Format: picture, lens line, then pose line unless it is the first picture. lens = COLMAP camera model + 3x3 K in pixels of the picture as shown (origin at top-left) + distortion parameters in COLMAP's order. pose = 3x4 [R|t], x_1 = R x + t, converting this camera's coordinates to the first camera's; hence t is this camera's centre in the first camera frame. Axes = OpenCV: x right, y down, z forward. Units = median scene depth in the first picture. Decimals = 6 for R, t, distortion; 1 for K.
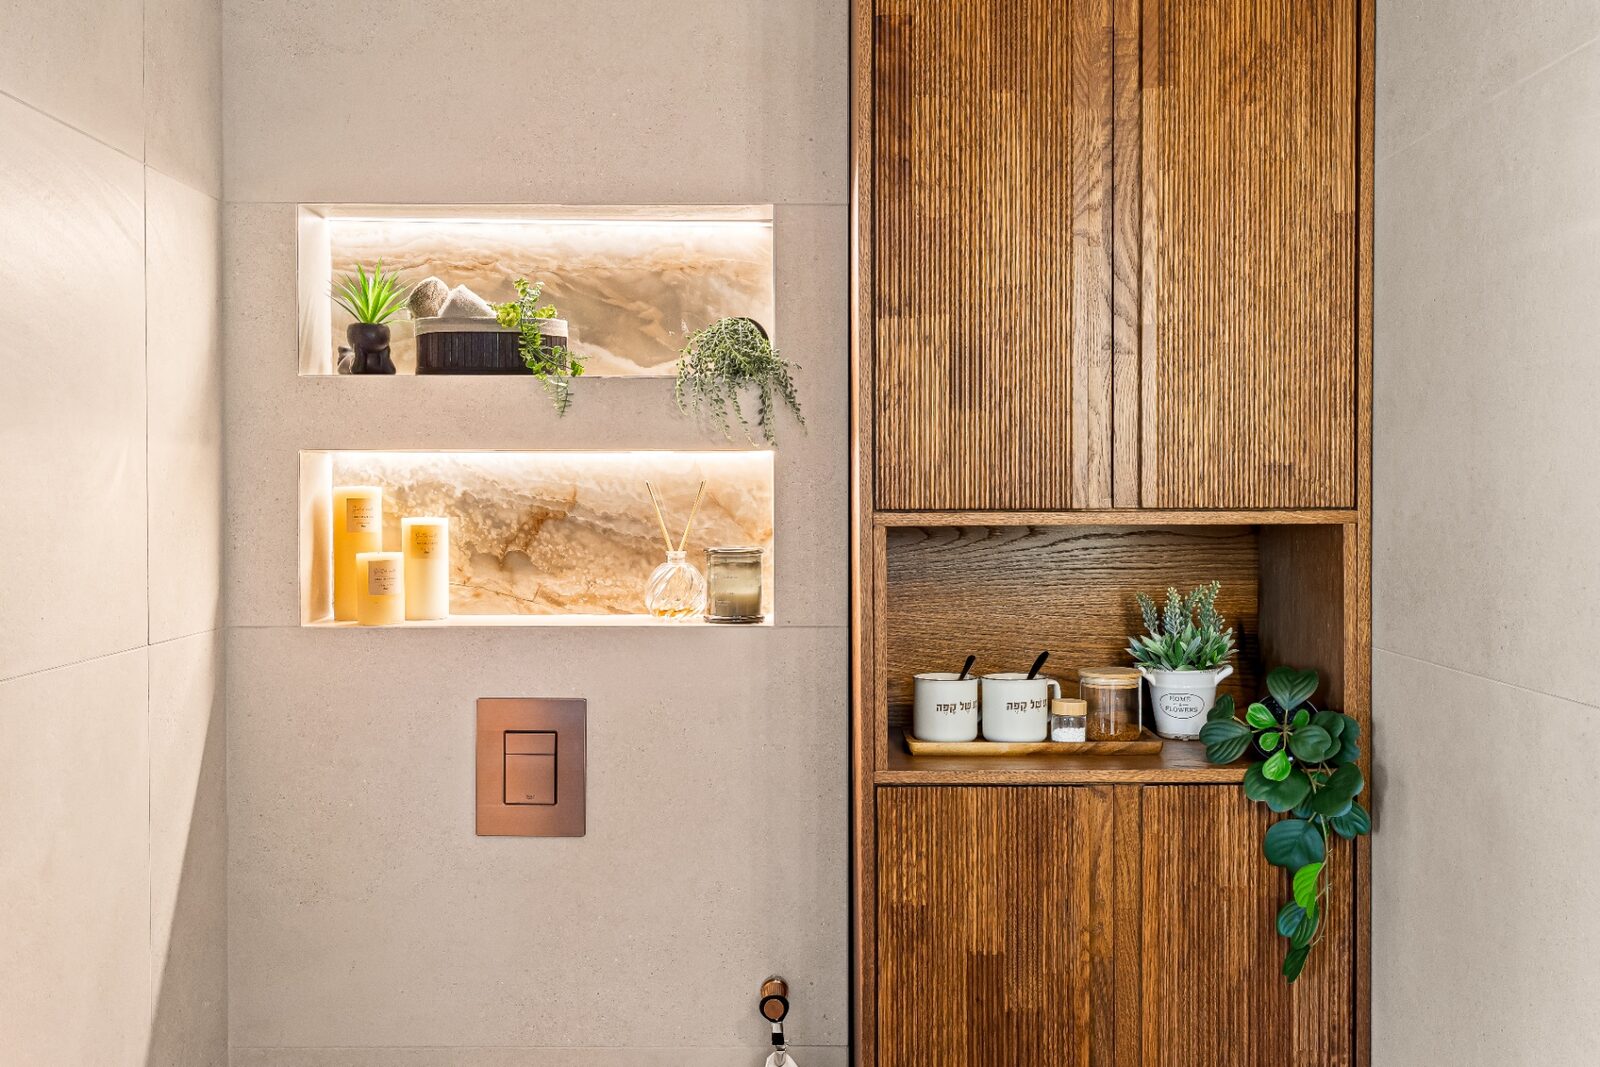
lens RADIAL K [[1410.0, 0, 874.6], [0, 1410.0, 518.9], [0, 0, 1]] dist [0.011254, 0.000817]
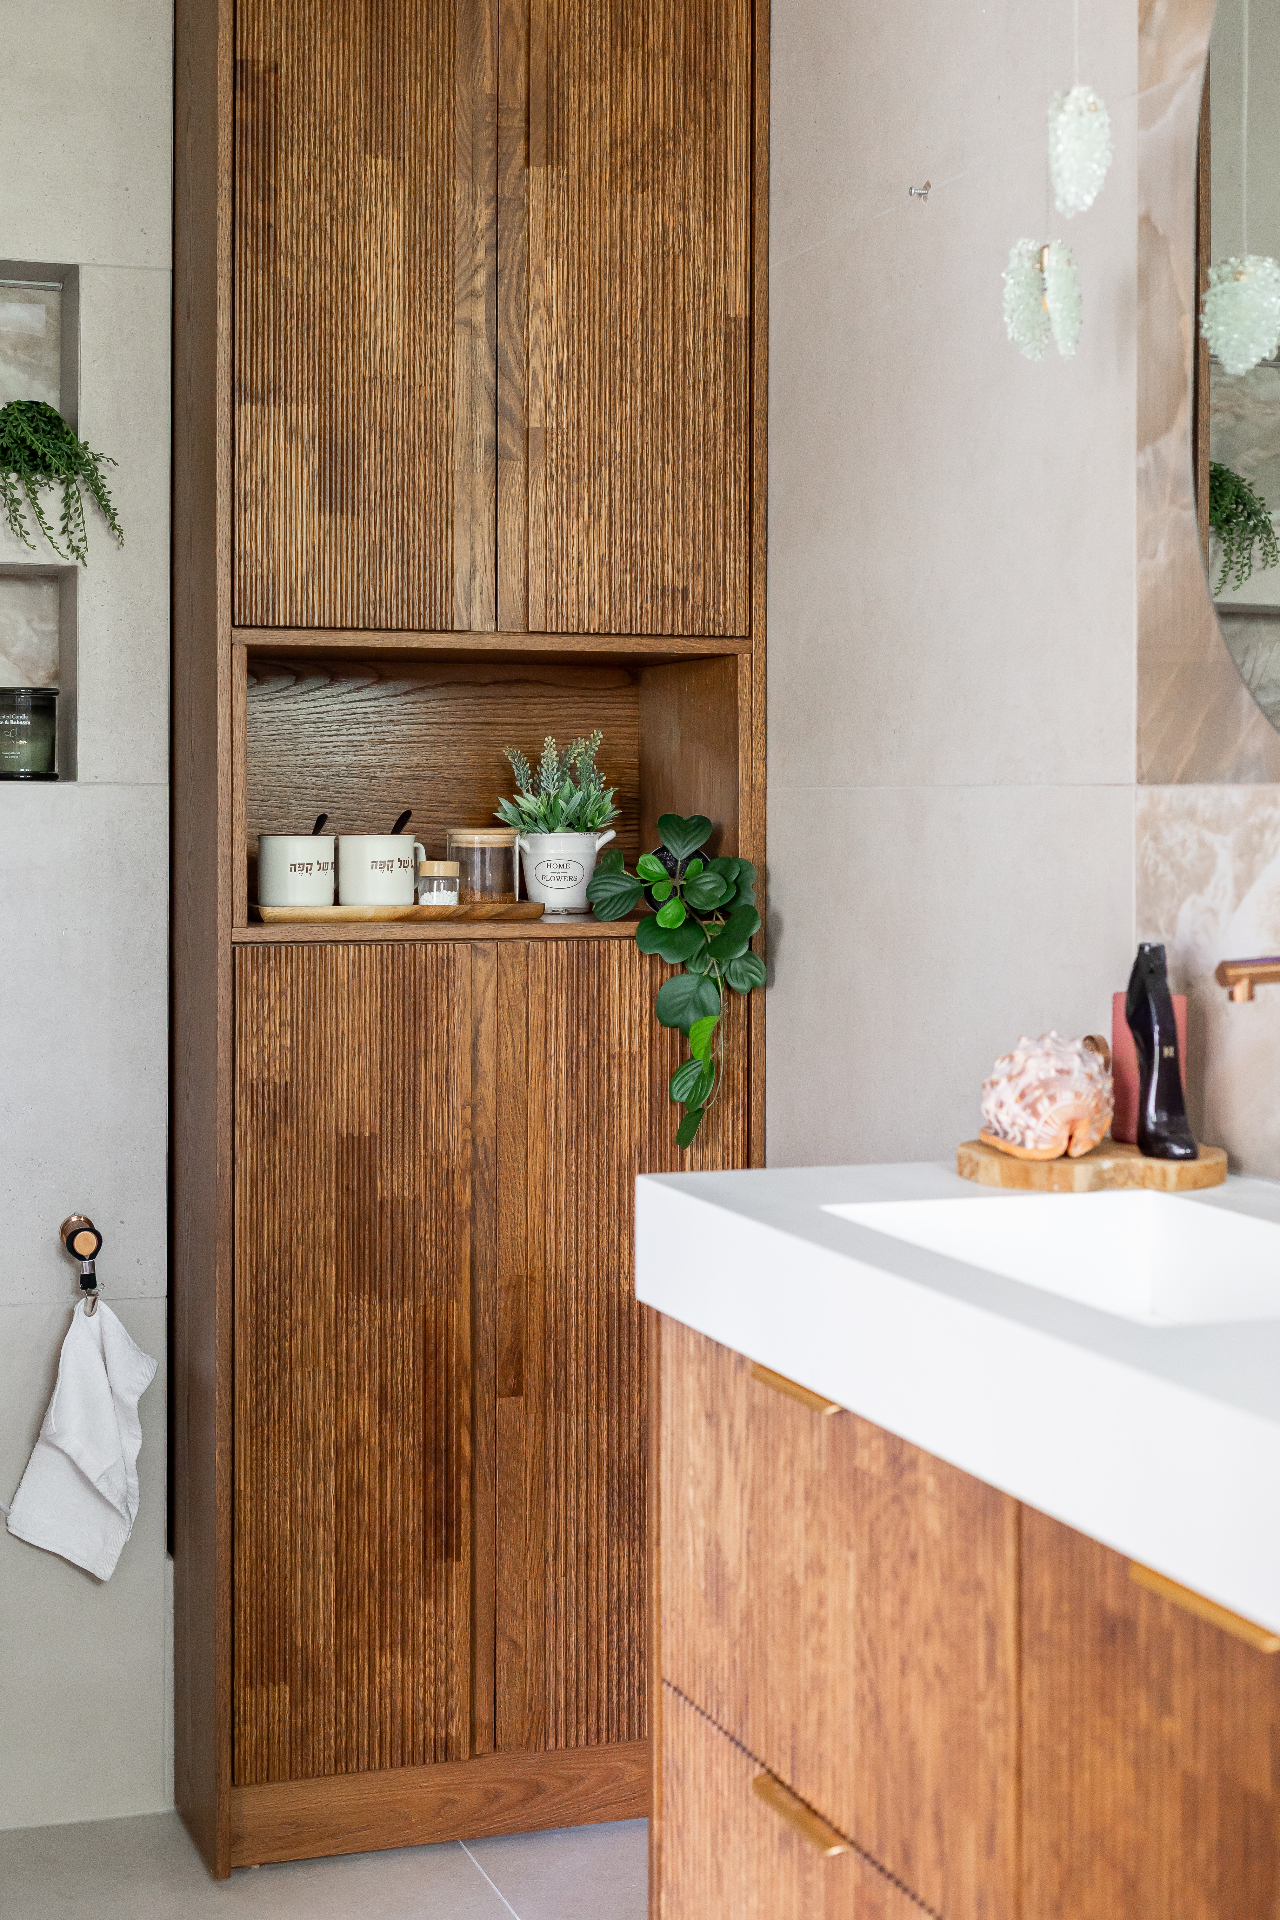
lens RADIAL K [[2806.7, 0, 640.0], [0, 2806.7, 960.0], [0, 0, 1]] dist [0.013993, -0.068347]
pose [[0.951999, -0.009107, 0.305967, -0.289811], [0.002229, 0.999737, 0.022822, 0.159004], [-0.306095, -0.021044, 0.951769, -0.726166]]
